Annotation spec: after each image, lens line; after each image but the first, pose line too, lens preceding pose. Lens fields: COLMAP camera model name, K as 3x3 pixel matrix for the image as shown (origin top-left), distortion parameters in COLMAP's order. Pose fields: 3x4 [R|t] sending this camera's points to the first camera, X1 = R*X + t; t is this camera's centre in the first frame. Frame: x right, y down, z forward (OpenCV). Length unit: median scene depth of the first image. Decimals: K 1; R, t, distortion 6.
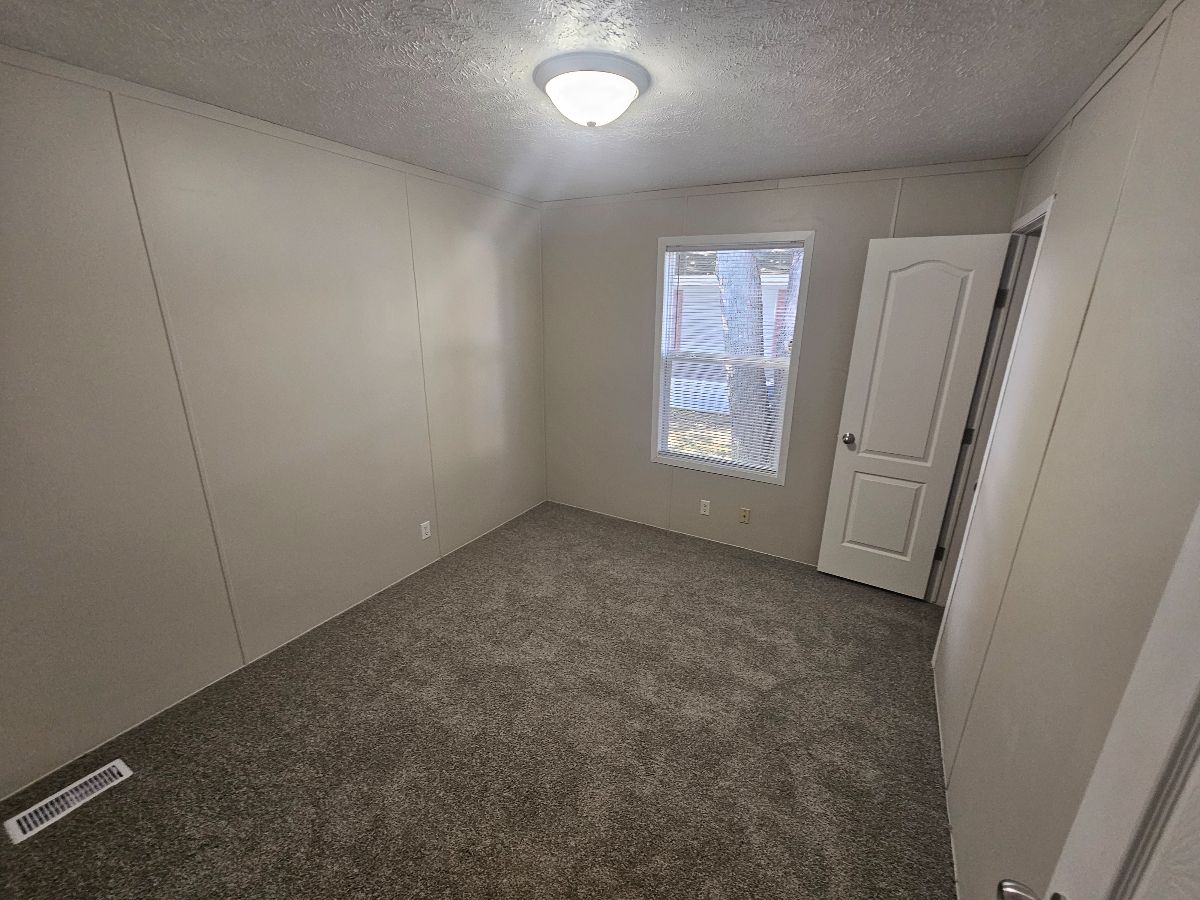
lens RADIAL K [[492.4, 0, 600.0], [0, 492.4, 450.0], [0, 0, 1]] dist [-0.000127, -0.000190]
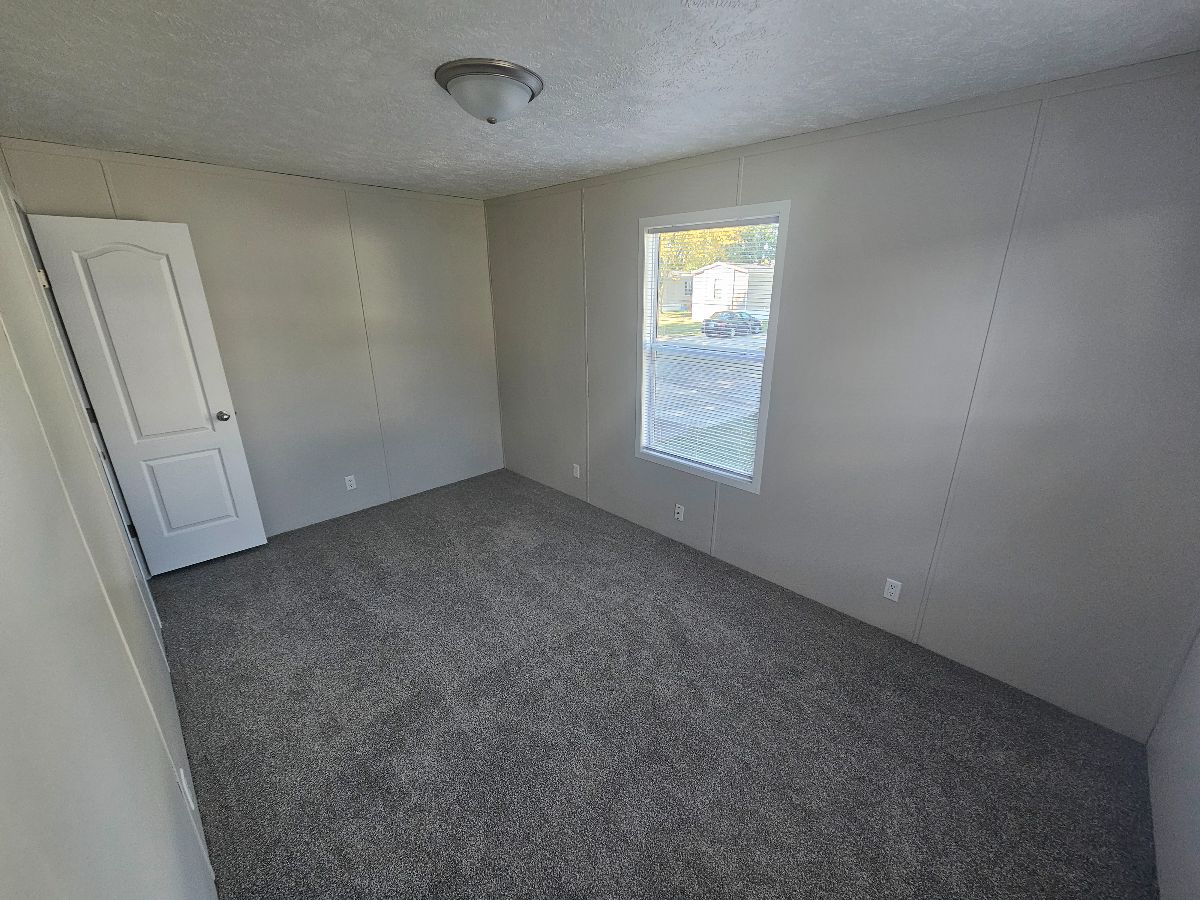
lens RADIAL K [[492.4, 0, 600.0], [0, 492.4, 450.0], [0, 0, 1]] dist [-0.000127, -0.000190]
pose [[0.918494, 0.117832, -0.377471, 0.432292], [-0.111314, 0.993015, 0.039122, -0.018424], [0.379445, 0.006085, 0.925194, 0.098280]]
